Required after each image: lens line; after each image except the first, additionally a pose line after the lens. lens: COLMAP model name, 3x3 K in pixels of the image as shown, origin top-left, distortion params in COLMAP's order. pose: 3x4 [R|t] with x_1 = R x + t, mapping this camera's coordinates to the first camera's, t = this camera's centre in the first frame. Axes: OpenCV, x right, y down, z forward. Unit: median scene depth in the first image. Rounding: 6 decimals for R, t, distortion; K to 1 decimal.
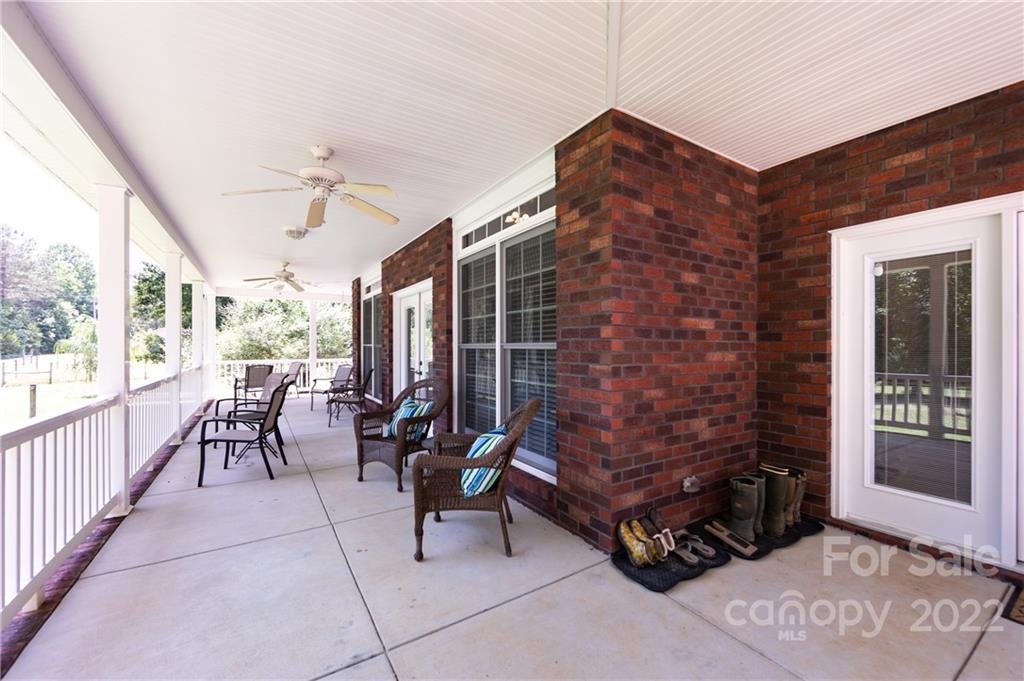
lens RADIAL K [[406.1, 0, 515.4], [0, 406.1, 340.5], [0, 0, 1]] dist [-0.000762, -0.000391]
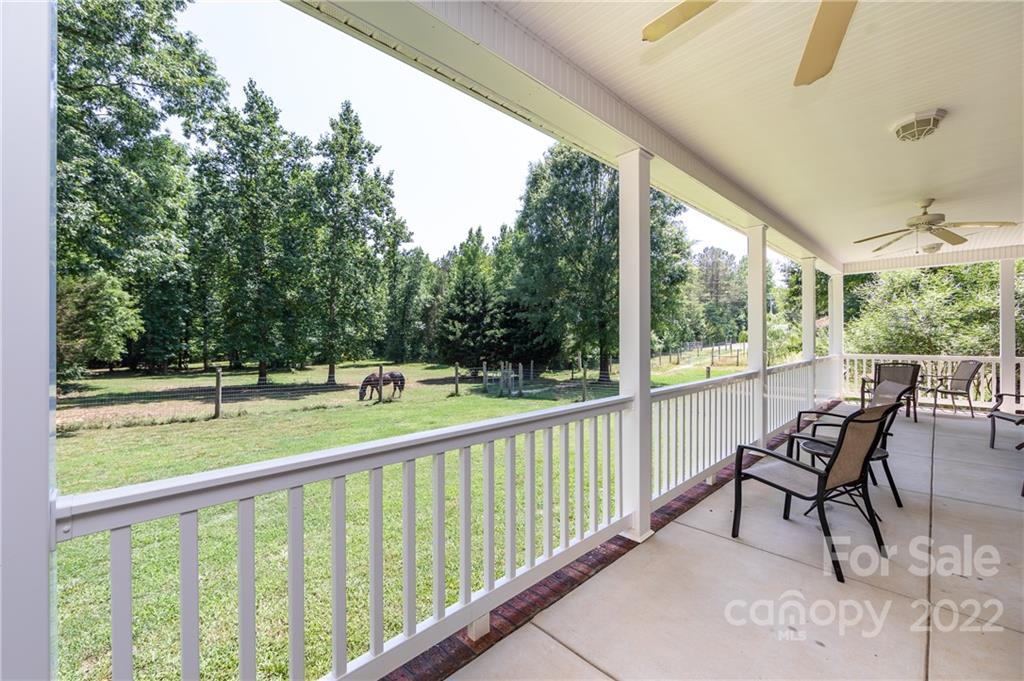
lens RADIAL K [[406.1, 0, 515.4], [0, 406.1, 340.5], [0, 0, 1]] dist [-0.000762, -0.000391]
pose [[0.191320, 0.005344, -0.981513, -0.055695], [0.021037, 0.999733, 0.009544, 0.000478], [0.981302, -0.022474, 0.191157, 0.178005]]
